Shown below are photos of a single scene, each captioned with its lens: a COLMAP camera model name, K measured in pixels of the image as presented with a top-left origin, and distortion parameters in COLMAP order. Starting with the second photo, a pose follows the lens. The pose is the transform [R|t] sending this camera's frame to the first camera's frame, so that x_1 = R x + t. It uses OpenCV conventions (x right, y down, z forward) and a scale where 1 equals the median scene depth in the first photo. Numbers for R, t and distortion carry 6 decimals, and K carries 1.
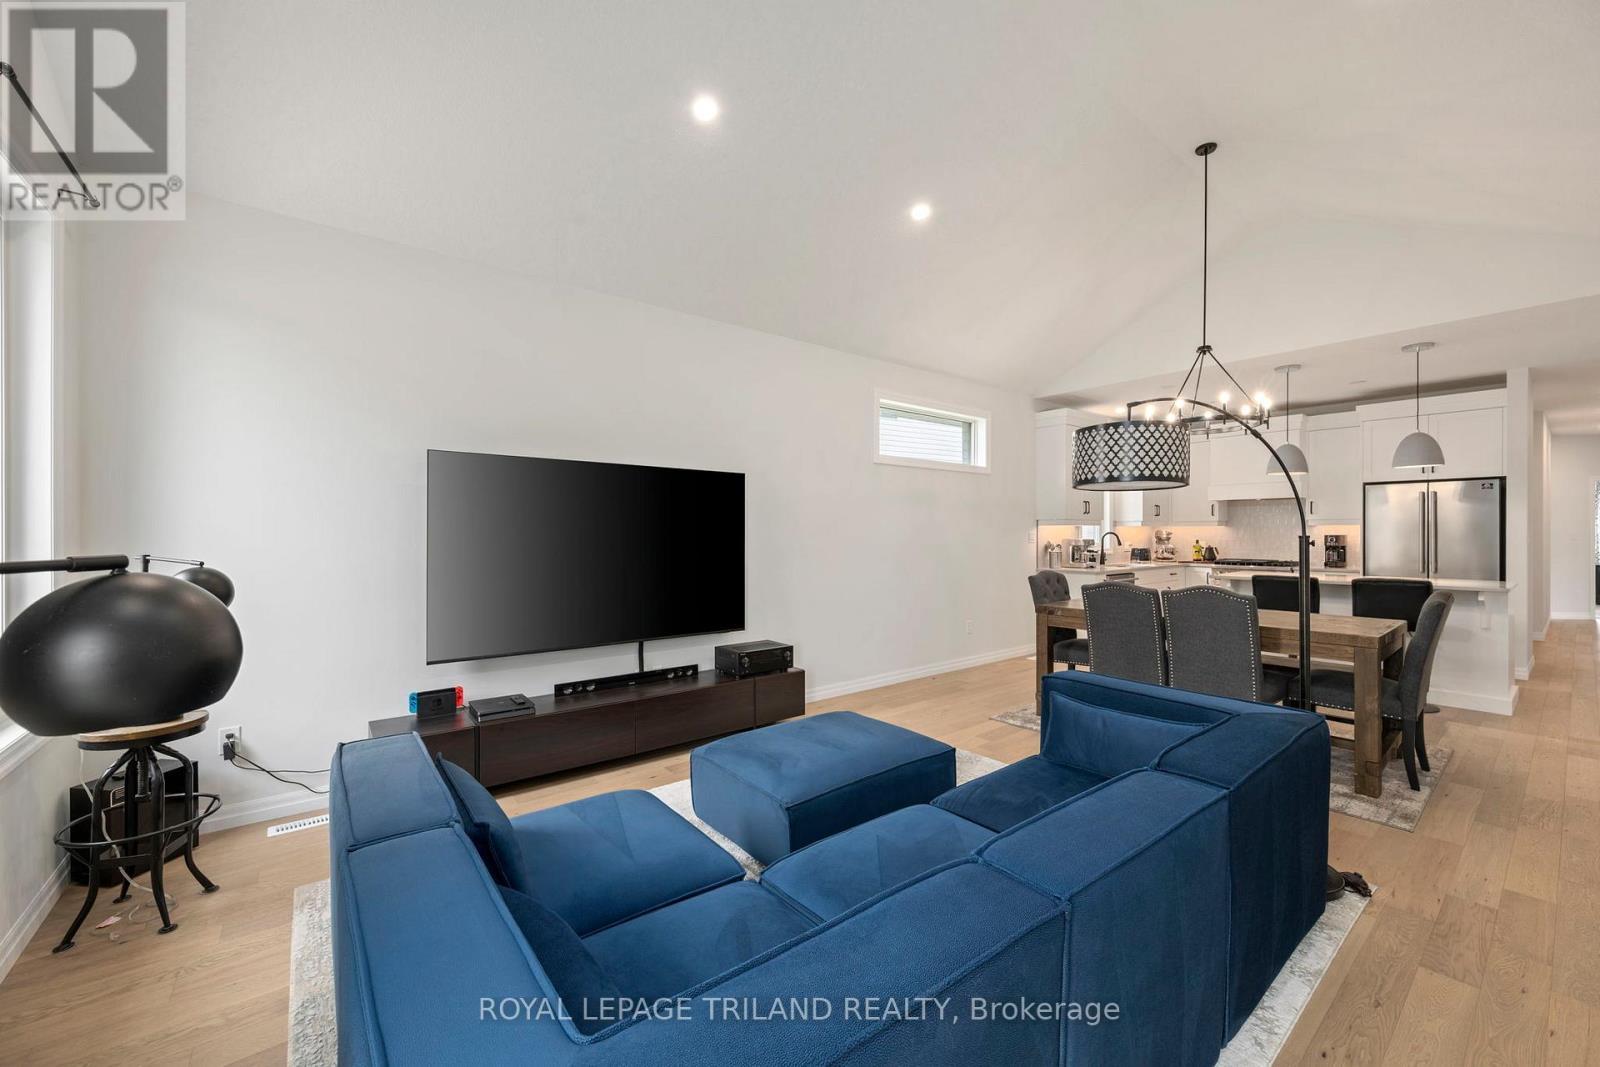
lens RADIAL K [[628.2, 0, 805.0], [0, 628.2, 533.0], [0, 0, 1]] dist [-0.001309, 0.000758]
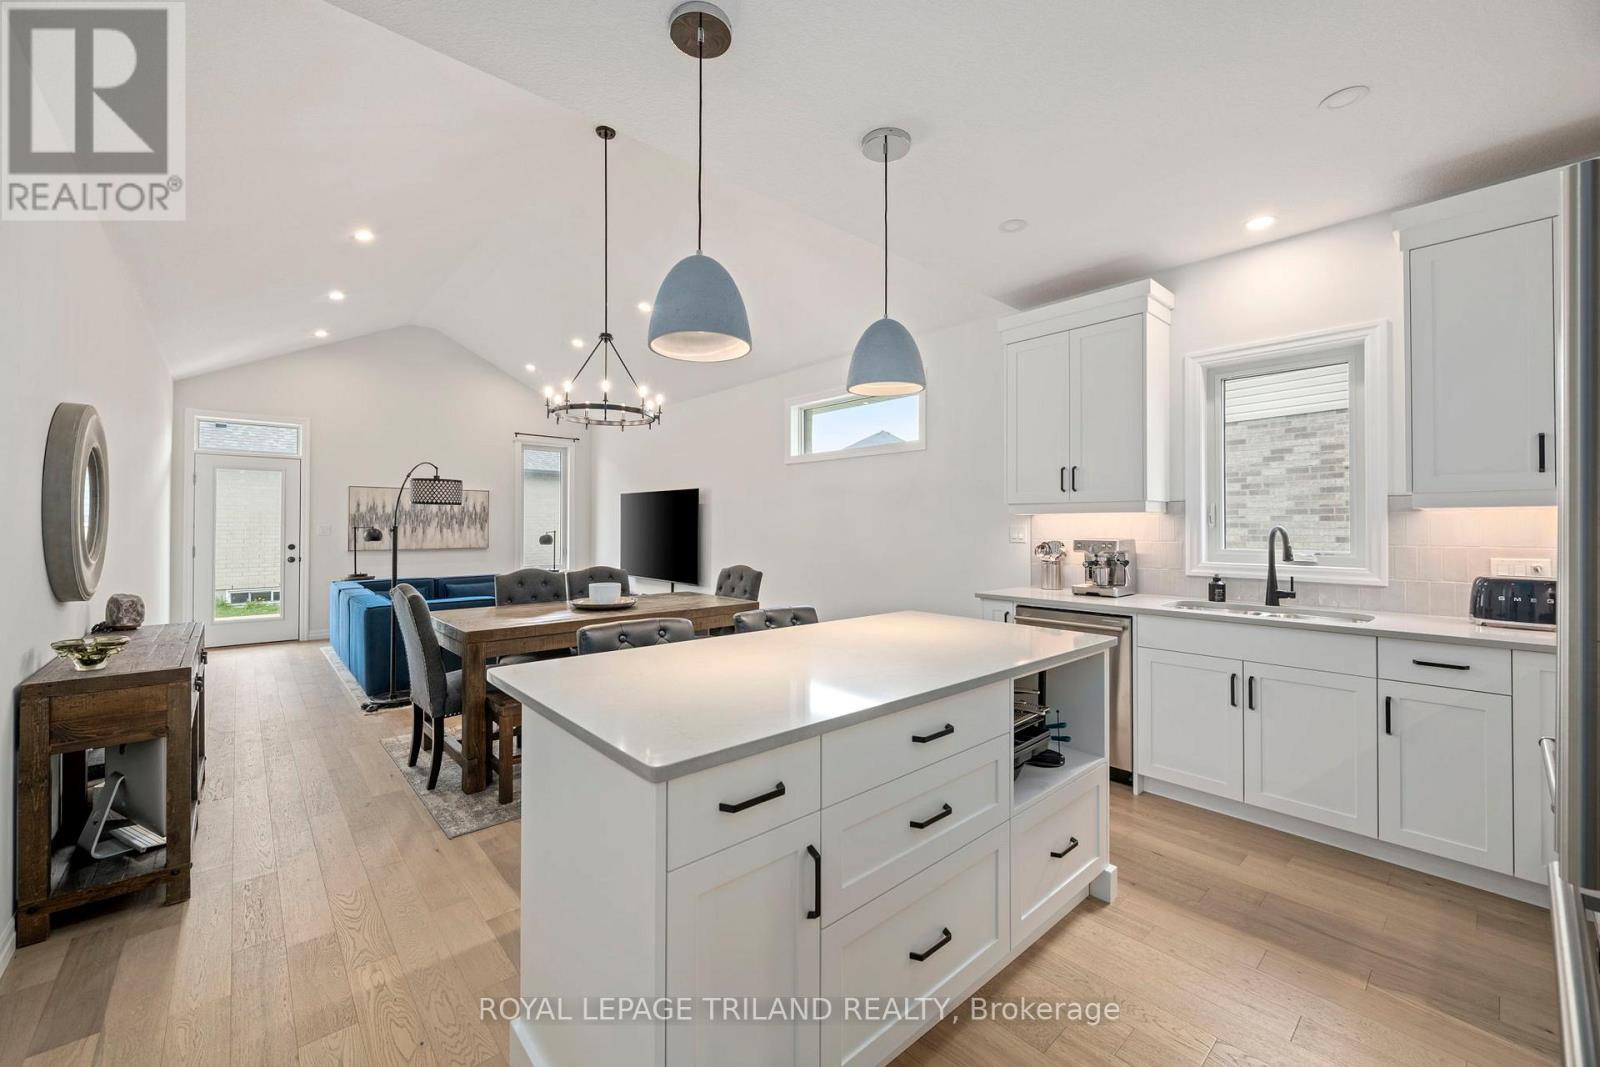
lens RADIAL K [[628.2, 0, 803.9], [0, 628.2, 524.6], [0, 0, 1]] dist [-0.001309, 0.000758]
pose [[0.049150, 0.001070, -0.998791, 0.966452], [-0.001071, 0.999999, 0.001019, -0.002769], [0.998791, 0.001020, 0.049152, 0.749722]]
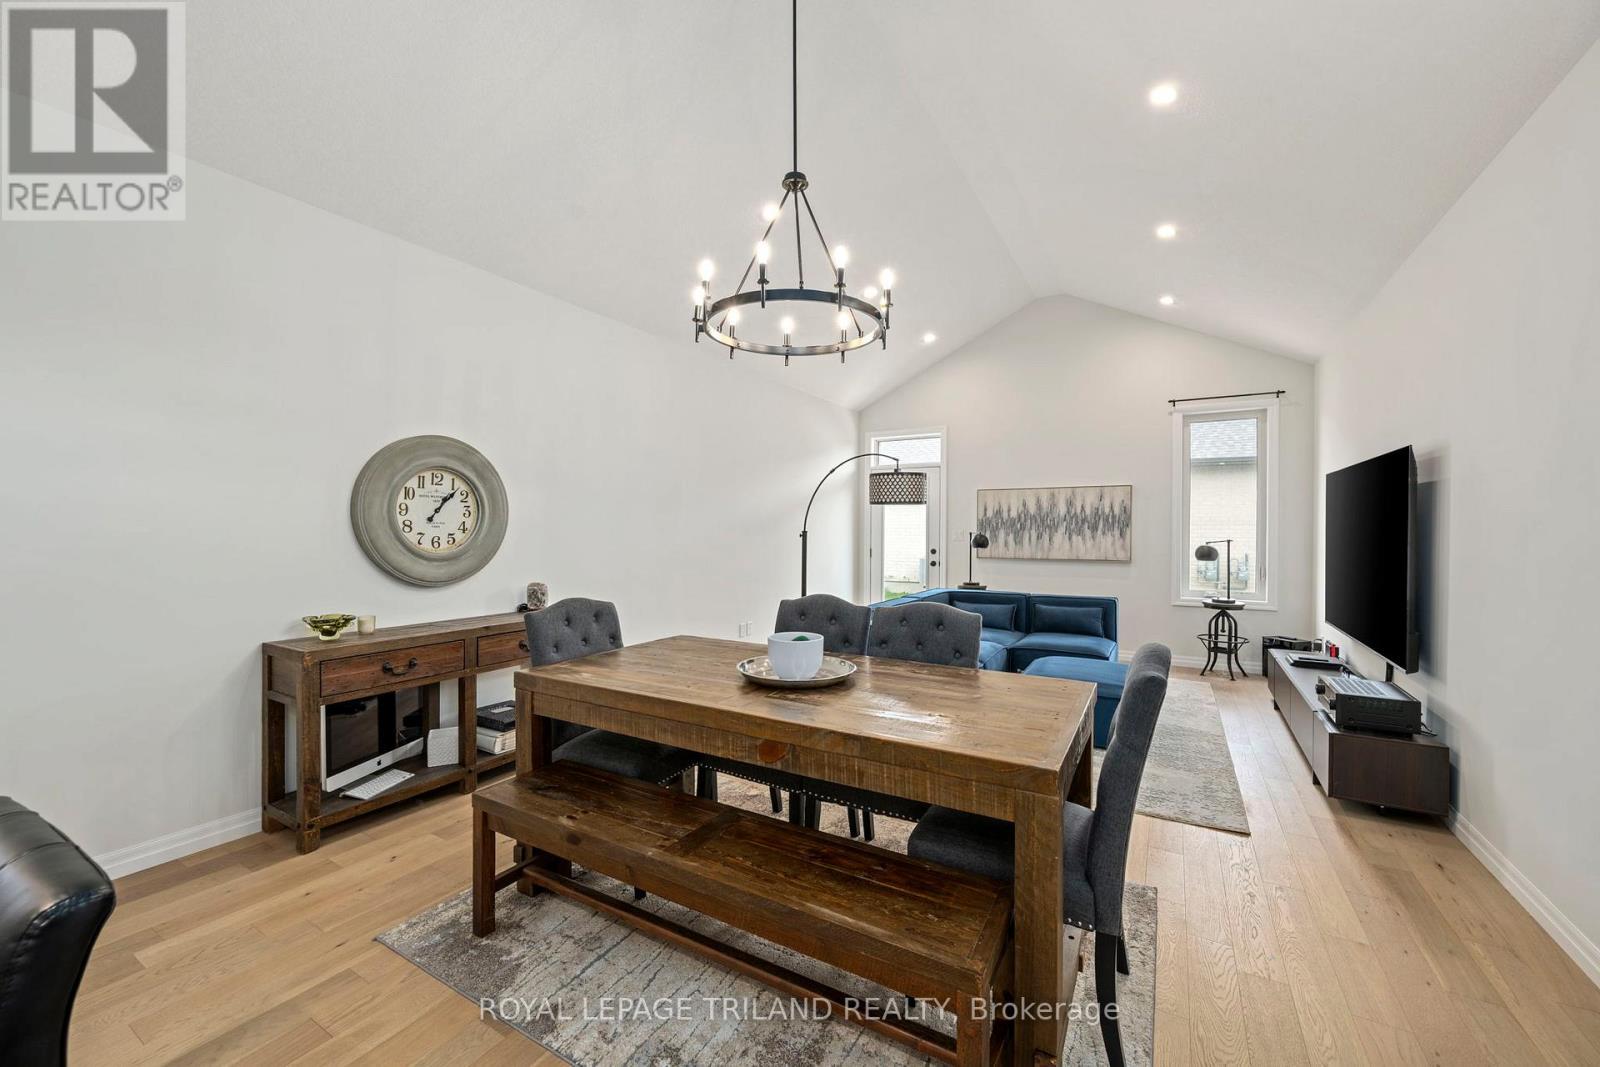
lens RADIAL K [[628.2, 0, 795.7], [0, 628.2, 534.8], [0, 0, 1]] dist [-0.001309, 0.000758]
pose [[-0.940375, -0.000159, -0.340139, 0.488213], [-0.003246, 0.999959, 0.008507, -0.000735], [0.340124, 0.009104, -0.940337, 0.890824]]
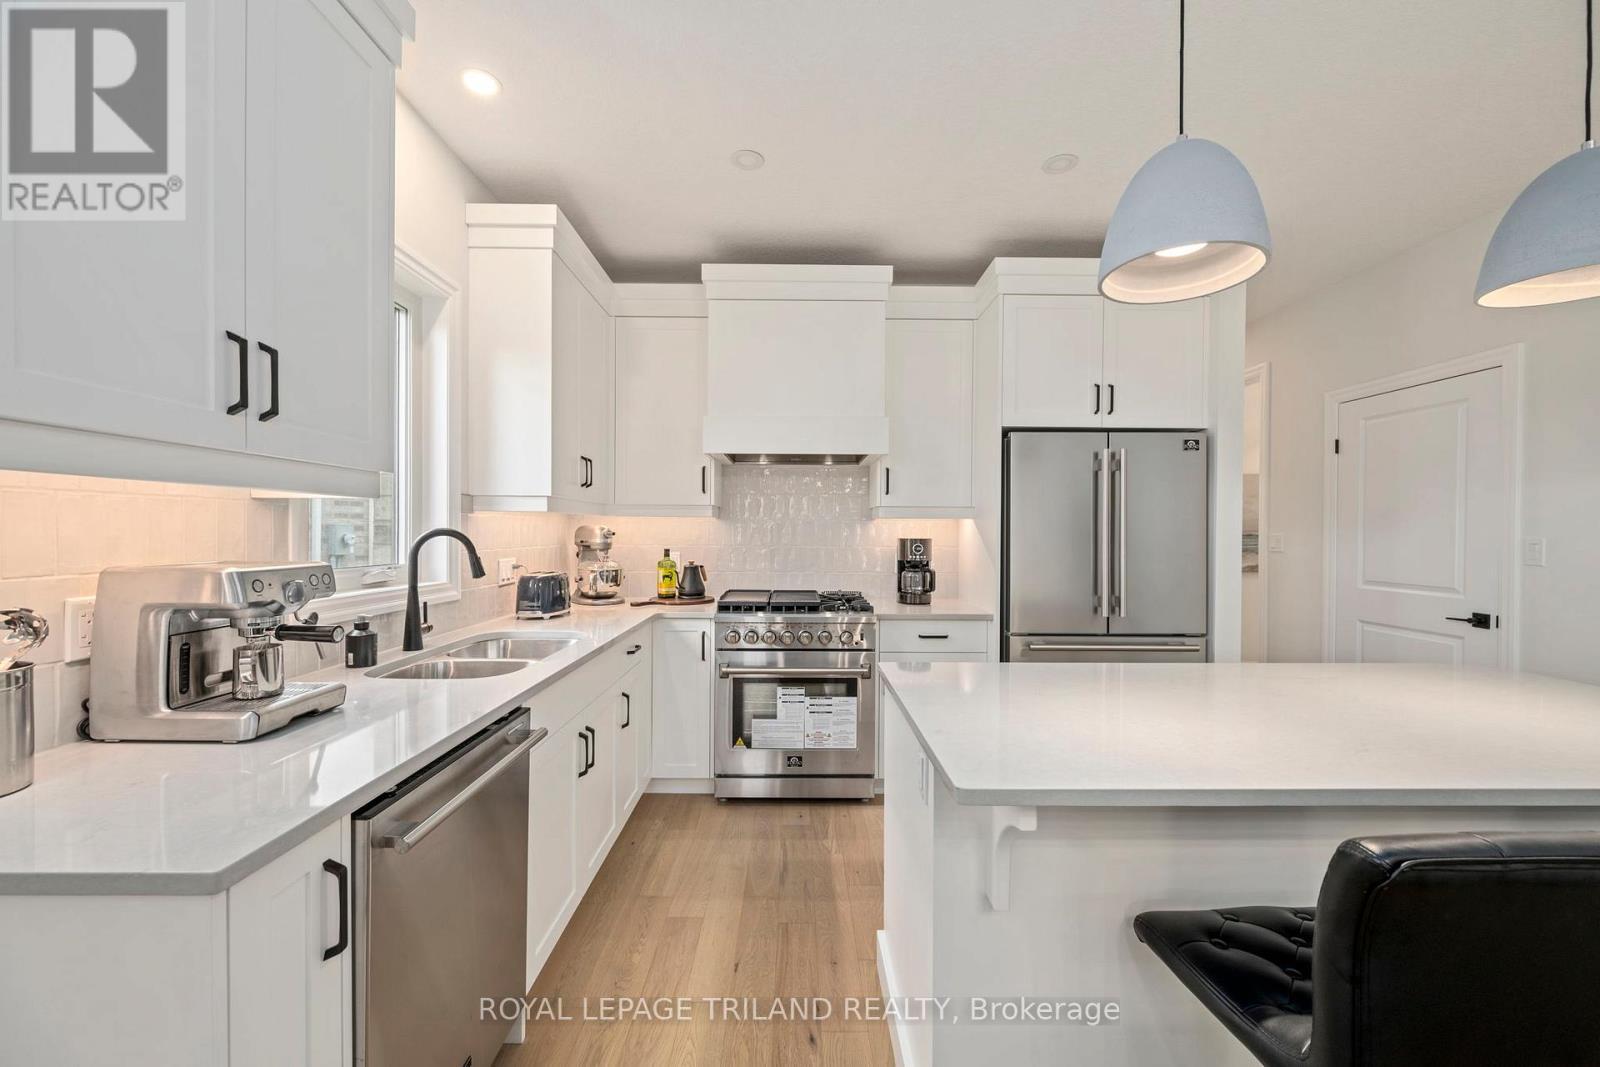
lens RADIAL K [[628.2, 0, 800.2], [0, 628.2, 532.2], [0, 0, 1]] dist [-0.001309, 0.000758]
pose [[0.621371, 0.005102, 0.783500, 0.407146], [-0.006001, 0.999980, -0.001752, -0.000604], [-0.783494, -0.003613, 0.621389, 0.782516]]
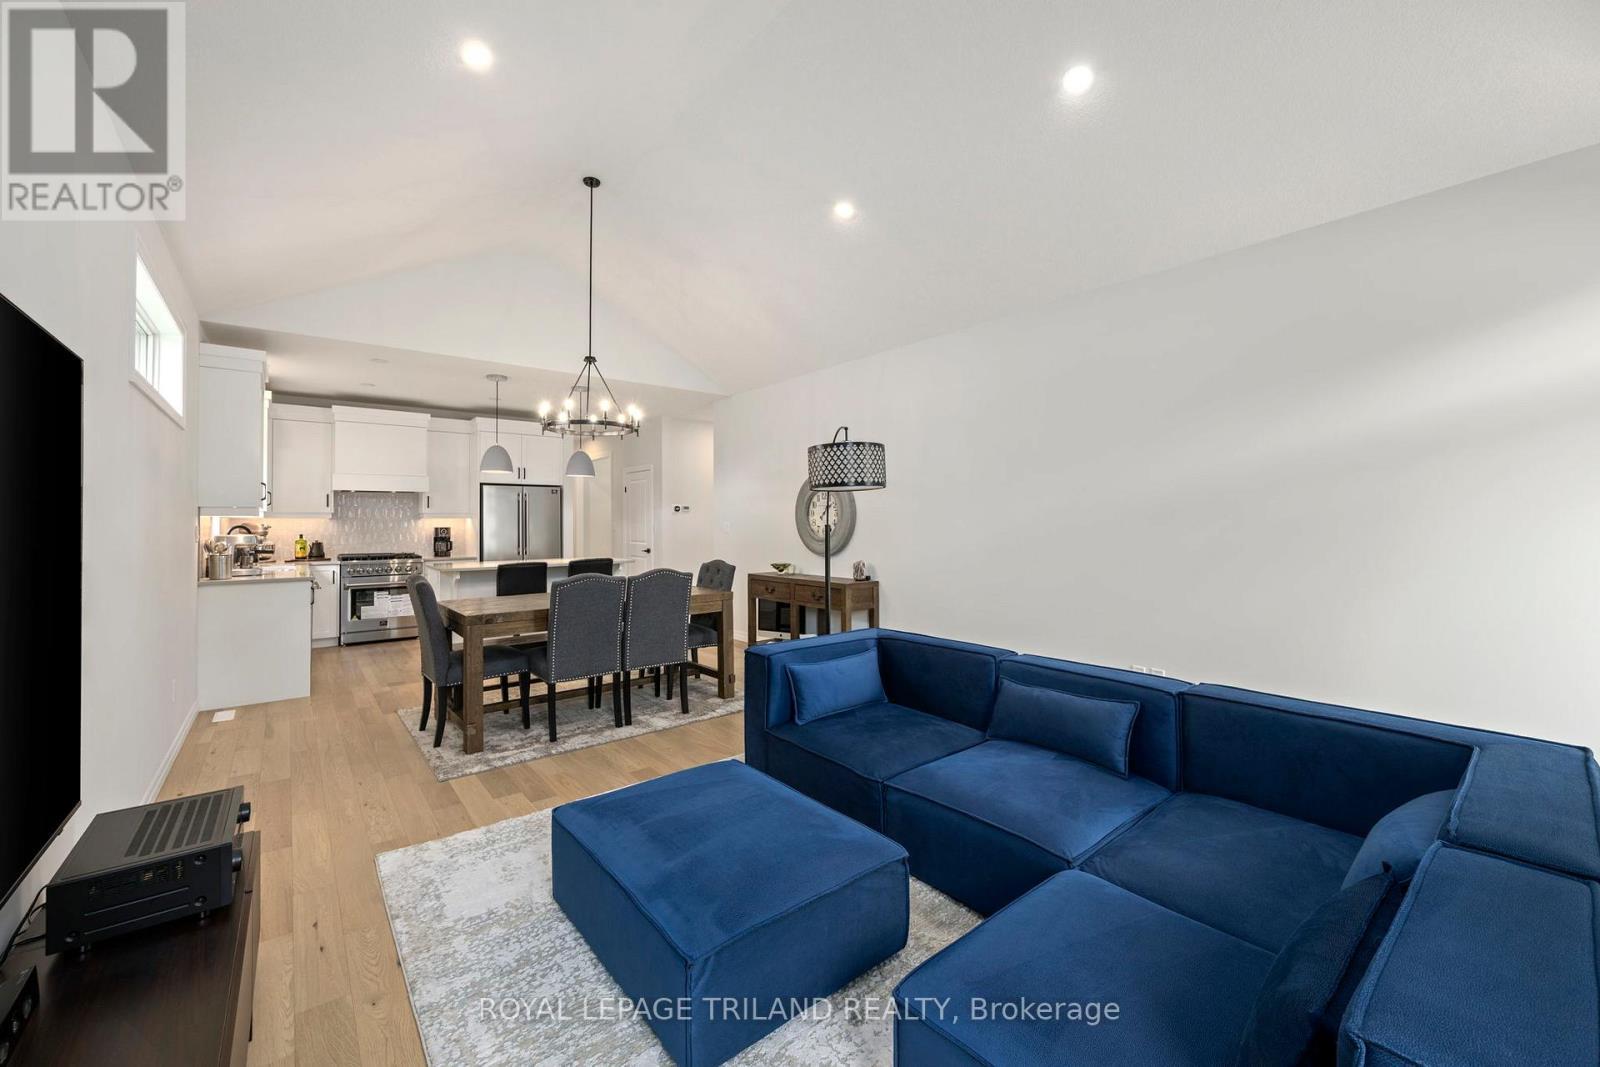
lens RADIAL K [[628.2, 0, 801.7], [0, 628.2, 524.8], [0, 0, 1]] dist [-0.001309, 0.000758]
pose [[-0.005077, -0.003045, 0.999982, -0.282686], [0.005528, 0.999980, 0.003073, -0.001350], [-0.999972, 0.005543, -0.005060, 0.377454]]
